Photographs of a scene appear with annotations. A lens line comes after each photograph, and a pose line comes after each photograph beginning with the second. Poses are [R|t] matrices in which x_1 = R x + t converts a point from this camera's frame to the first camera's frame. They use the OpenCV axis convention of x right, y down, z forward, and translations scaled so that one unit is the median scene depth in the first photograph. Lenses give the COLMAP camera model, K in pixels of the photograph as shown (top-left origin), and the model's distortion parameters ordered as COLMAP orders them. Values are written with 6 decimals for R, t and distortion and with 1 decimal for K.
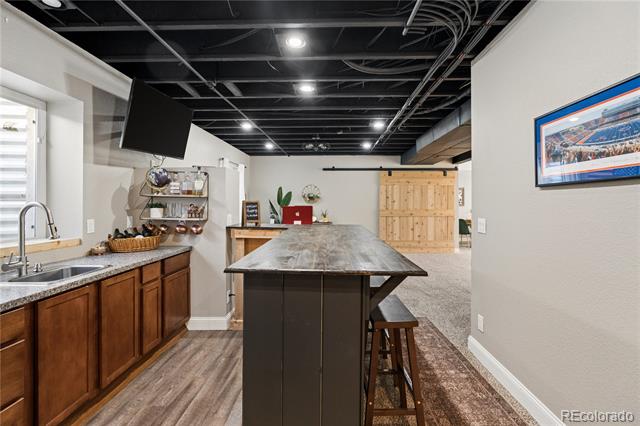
lens RADIAL K [[294.3, 0, 324.1], [0, 294.3, 203.5], [0, 0, 1]] dist [-0.008501, 0.002153]
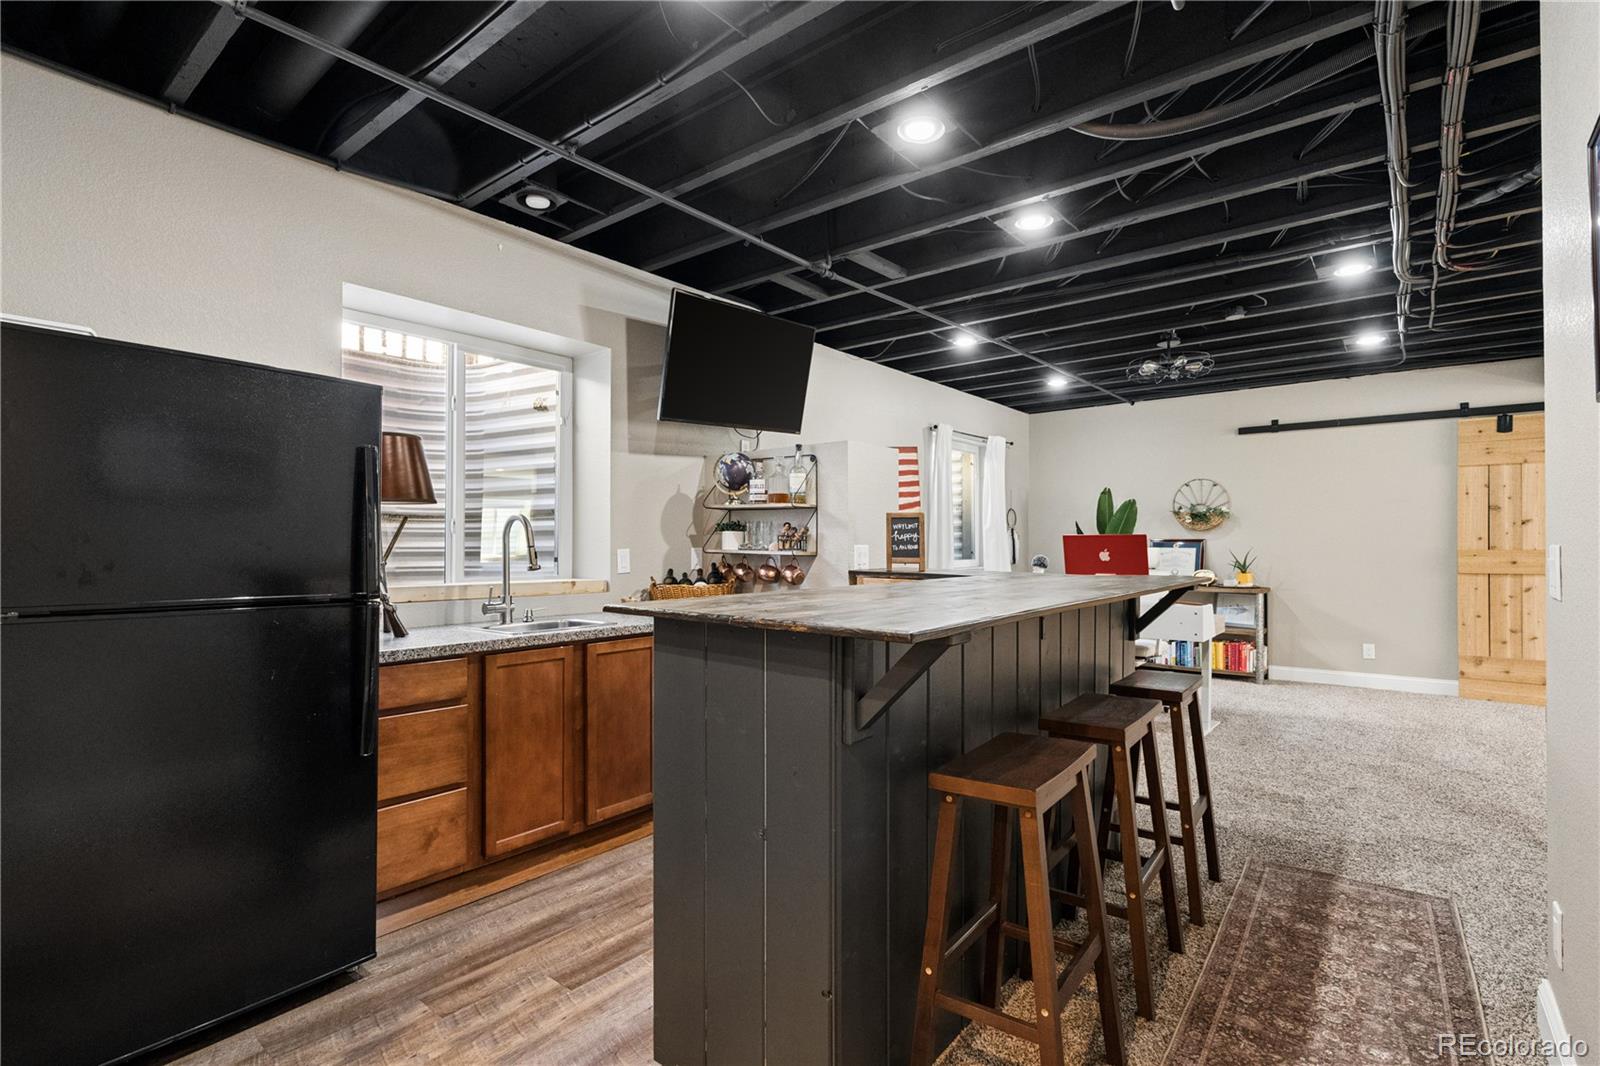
lens RADIAL K [[752.5, 0, 801.4], [0, 752.5, 539.9], [0, 0, 1]] dist [-0.009300, 0.000607]
pose [[0.795216, -0.006323, -0.606293, 0.325444], [0.001743, 0.999965, -0.008143, 0.041506], [0.606323, 0.005418, 0.795200, 0.026737]]
